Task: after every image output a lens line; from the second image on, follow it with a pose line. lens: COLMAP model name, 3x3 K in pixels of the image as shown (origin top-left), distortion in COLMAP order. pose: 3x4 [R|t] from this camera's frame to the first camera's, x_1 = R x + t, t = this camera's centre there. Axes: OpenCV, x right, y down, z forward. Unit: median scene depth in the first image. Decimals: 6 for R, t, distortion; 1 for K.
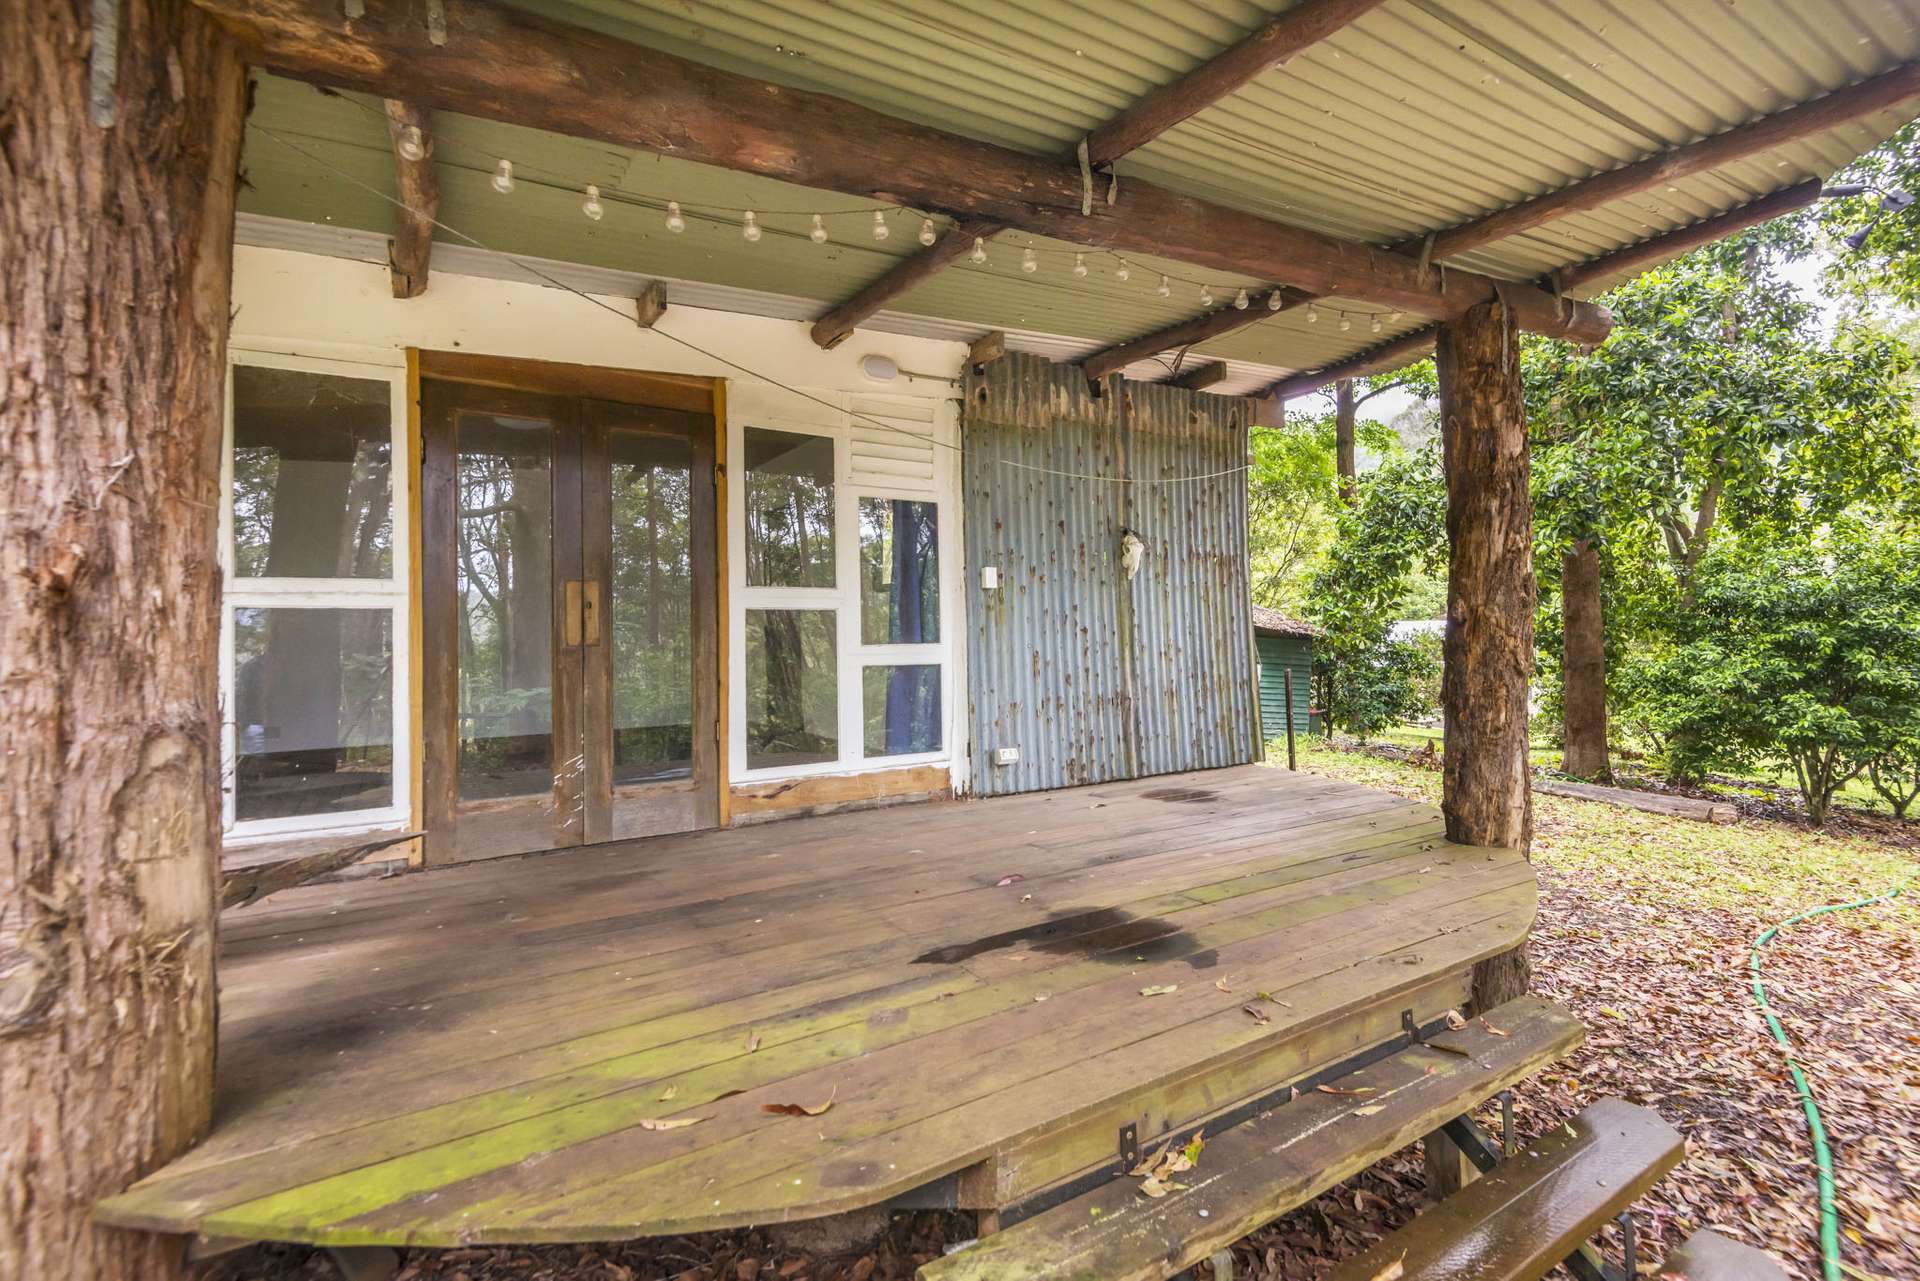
lens RADIAL K [[883.0, 0, 960.0], [0, 883.0, 640.5], [0, 0, 1]] dist [0.000298, -0.000113]
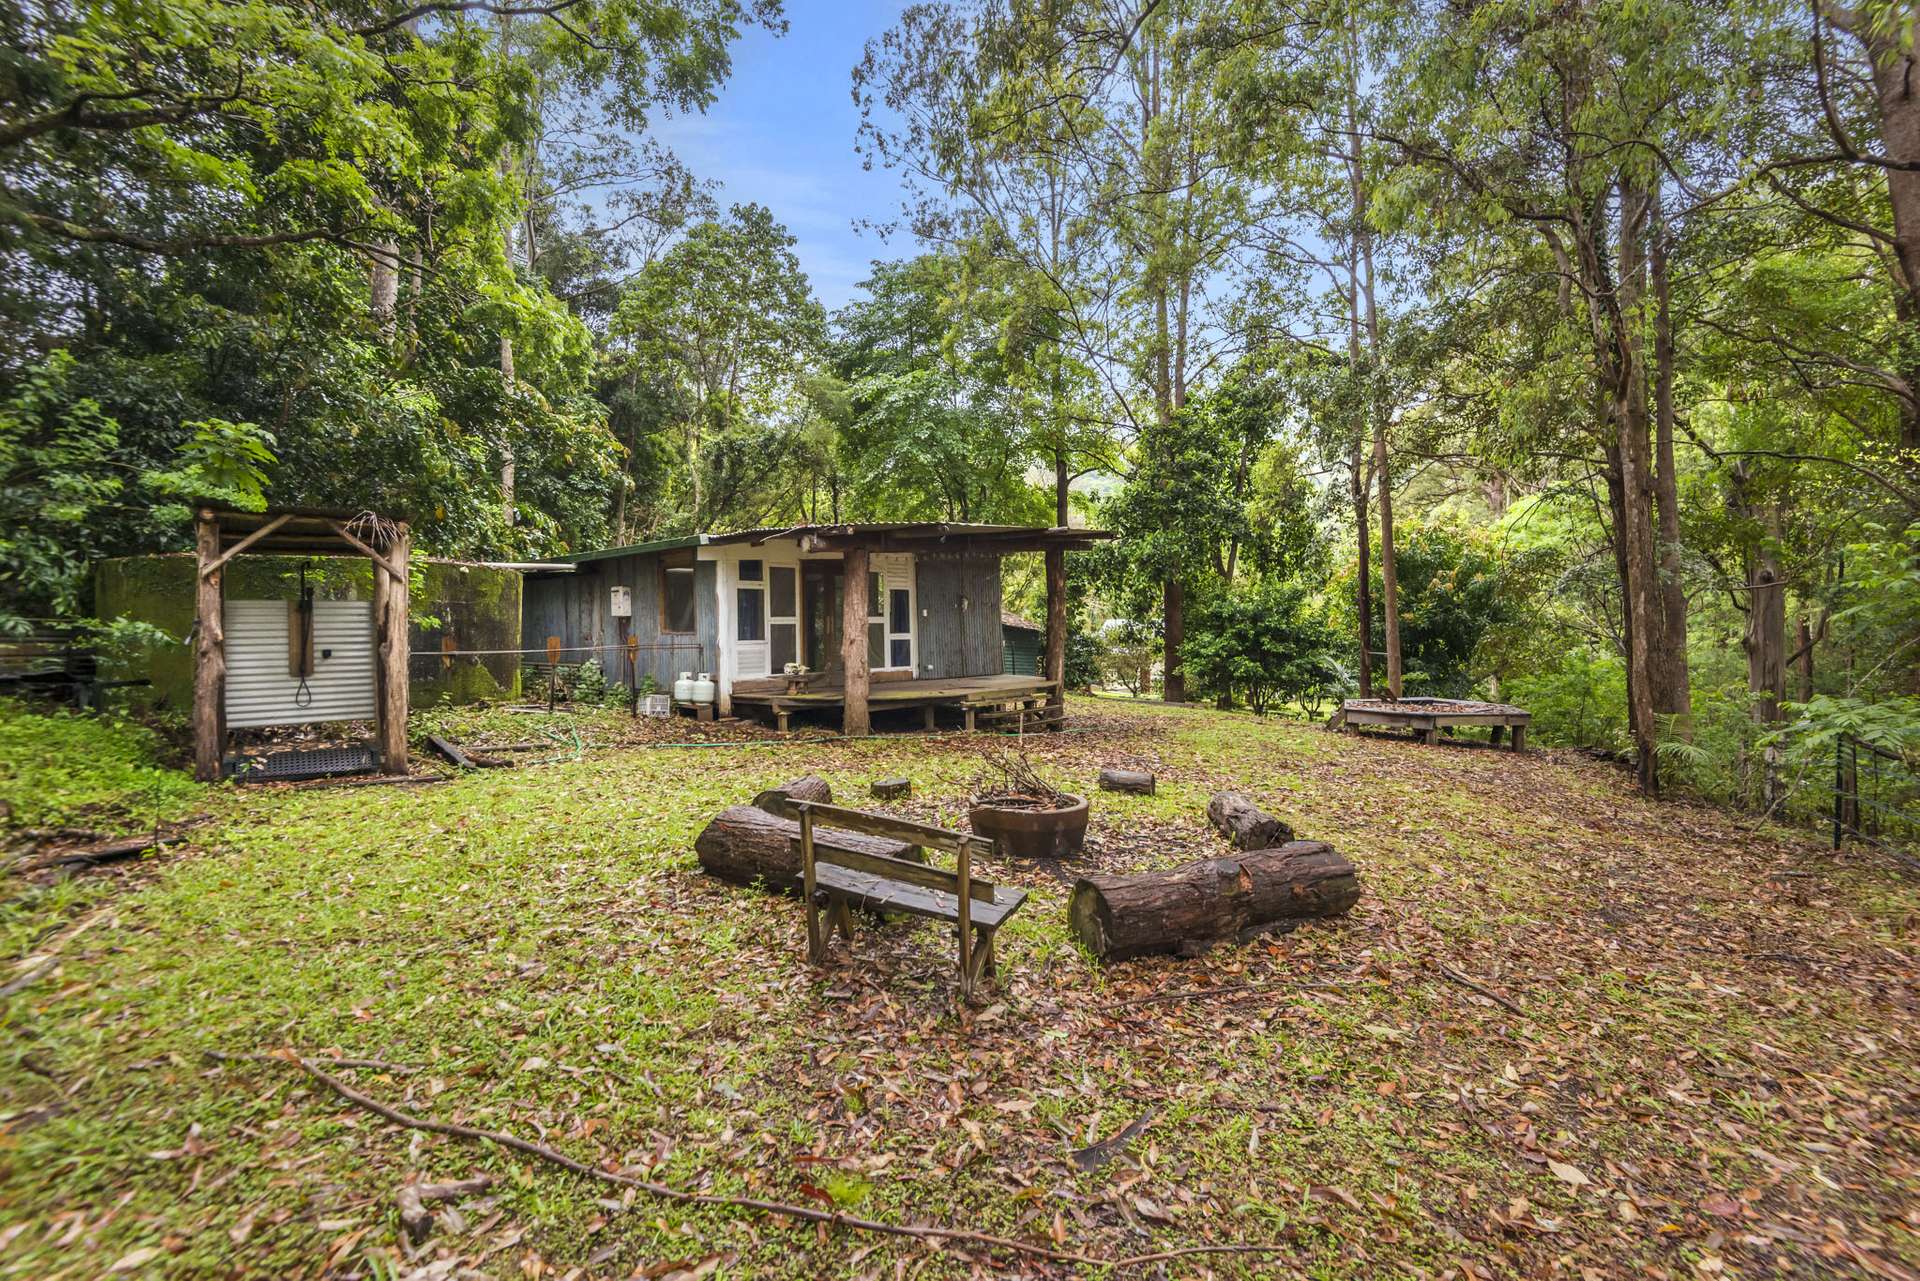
lens RADIAL K [[874.4, 0, 986.8], [0, 874.4, 620.0], [0, 0, 1]] dist [-0.000186, -0.000709]
pose [[0.957070, 0.000941, 0.289857, -0.268085], [0.004320, 0.999837, -0.017511, 0.005003], [-0.289826, 0.018012, 0.956910, -0.851235]]
